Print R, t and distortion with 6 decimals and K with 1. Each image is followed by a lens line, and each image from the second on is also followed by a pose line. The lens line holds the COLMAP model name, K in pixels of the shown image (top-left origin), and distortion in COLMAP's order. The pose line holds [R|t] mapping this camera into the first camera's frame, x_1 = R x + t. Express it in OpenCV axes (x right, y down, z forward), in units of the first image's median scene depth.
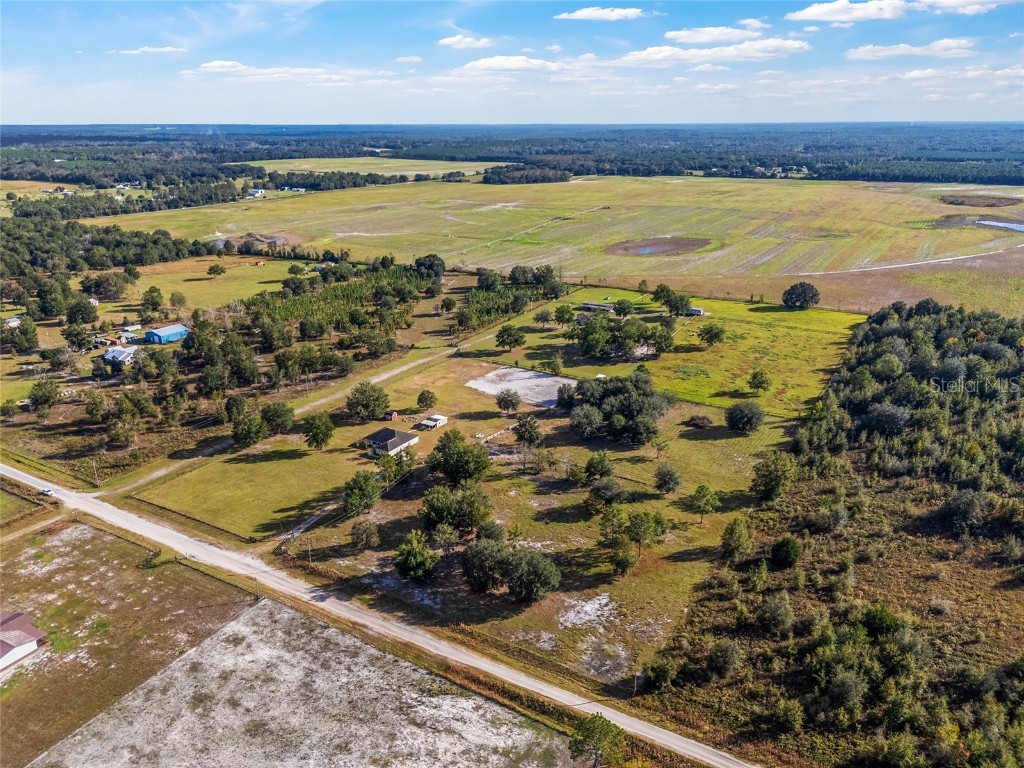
lens RADIAL K [[750.1, 0, 512.0], [0, 750.1, 384.0], [0, 0, 1]] dist [0.090313, -0.100156]
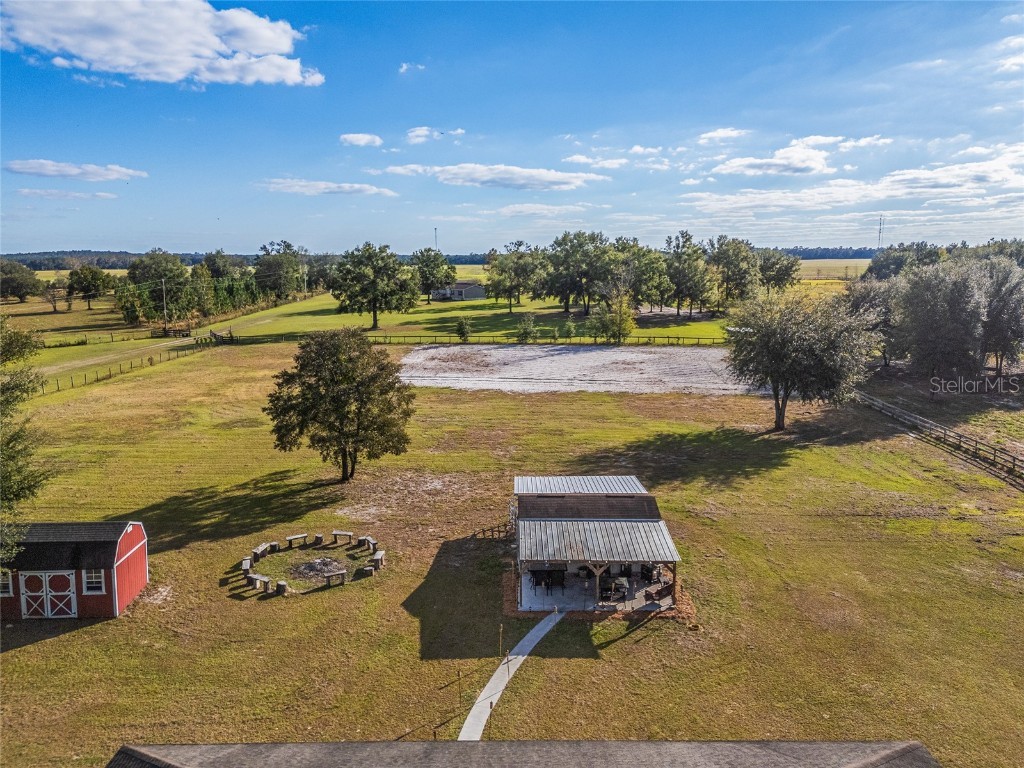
lens RADIAL K [[750.1, 0, 512.0], [0, 750.1, 384.0], [0, 0, 1]] dist [0.090313, -0.100156]
pose [[0.851568, -0.090500, 0.516373, -0.172759], [0.177646, 0.976526, -0.121815, 0.043392], [-0.493228, 0.195465, 0.847655, 0.945145]]
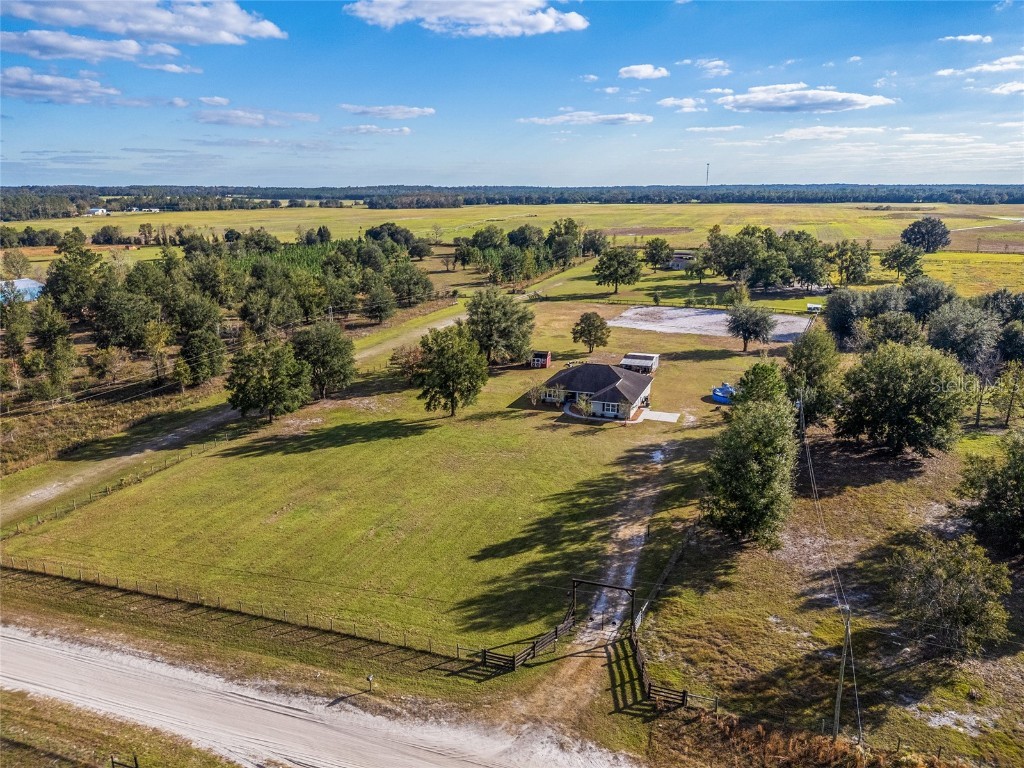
lens RADIAL K [[750.1, 0, 512.0], [0, 750.1, 384.0], [0, 0, 1]] dist [0.090313, -0.100156]
pose [[0.979921, -0.050257, 0.192949, -0.290860], [0.065733, 0.995040, -0.074658, 0.099005], [-0.188239, 0.085842, 0.978364, 0.560097]]
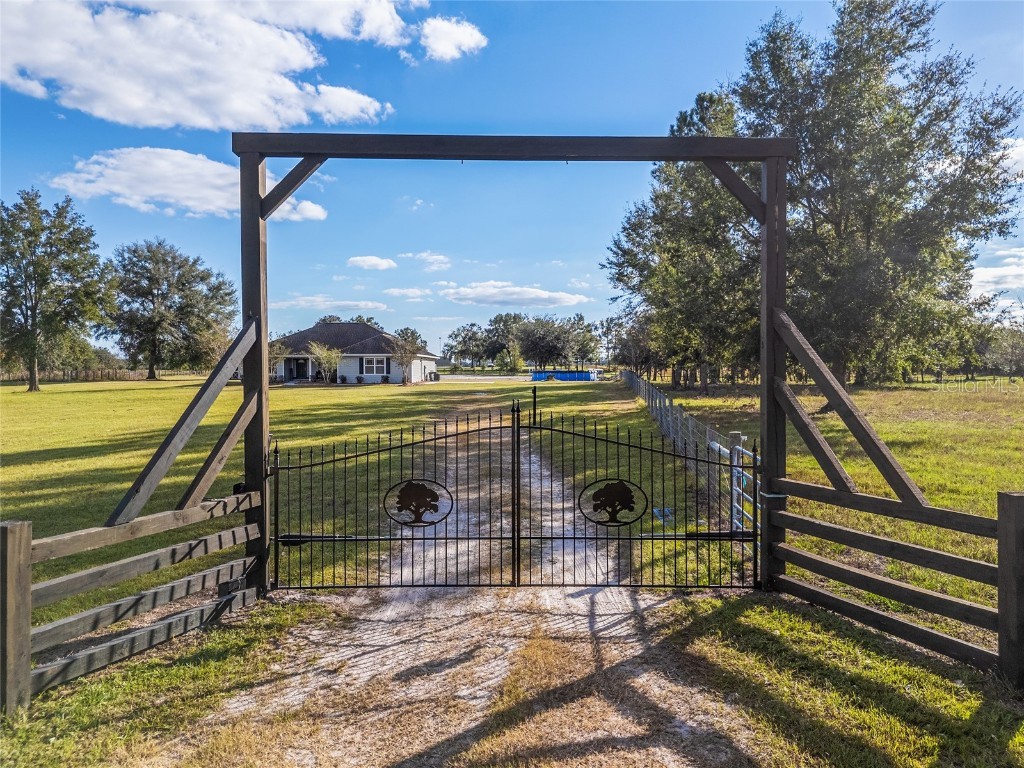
lens RADIAL K [[748.7, 0, 536.2], [0, 748.7, 384.0], [0, 0, 1]] dist [0.010654, 0.004827]
pose [[0.838133, -0.003629, 0.545454, -0.240794], [0.173714, 0.949688, -0.260606, 0.154707], [-0.517066, 0.313175, 0.796596, 0.749865]]
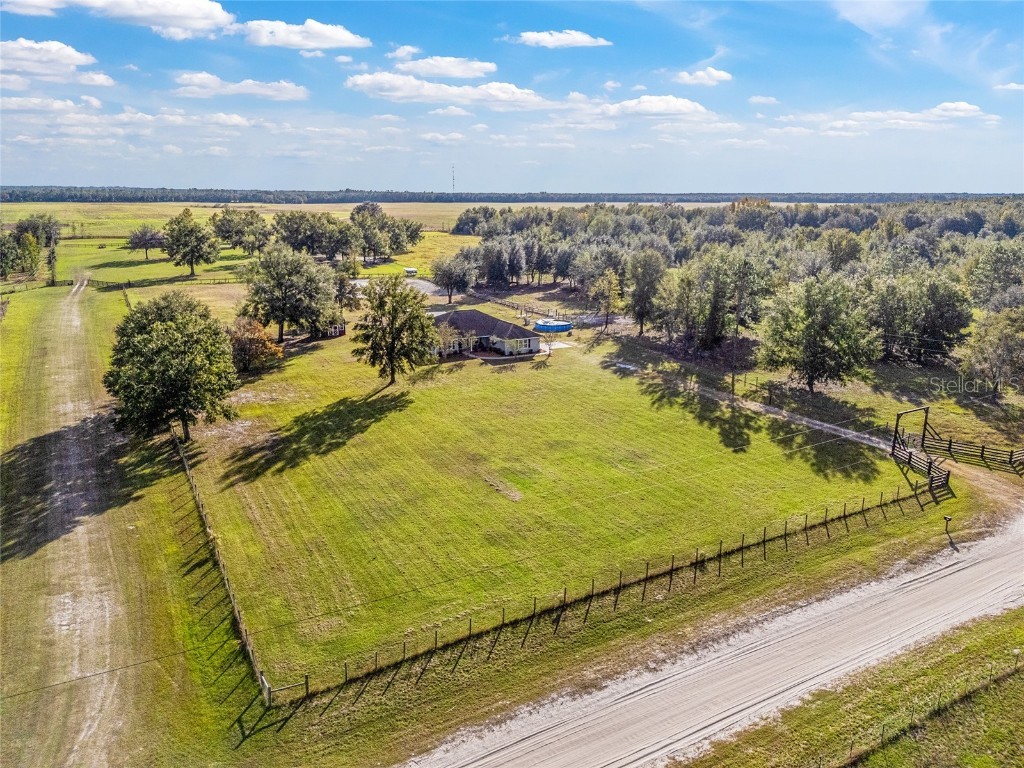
lens RADIAL K [[750.1, 0, 512.0], [0, 750.1, 384.0], [0, 0, 1]] dist [0.090313, -0.100156]
pose [[0.478324, -0.208440, 0.853088, -0.513936], [0.281972, 0.956440, 0.075592, 0.073698], [-0.831684, 0.204389, 0.516262, 0.744144]]
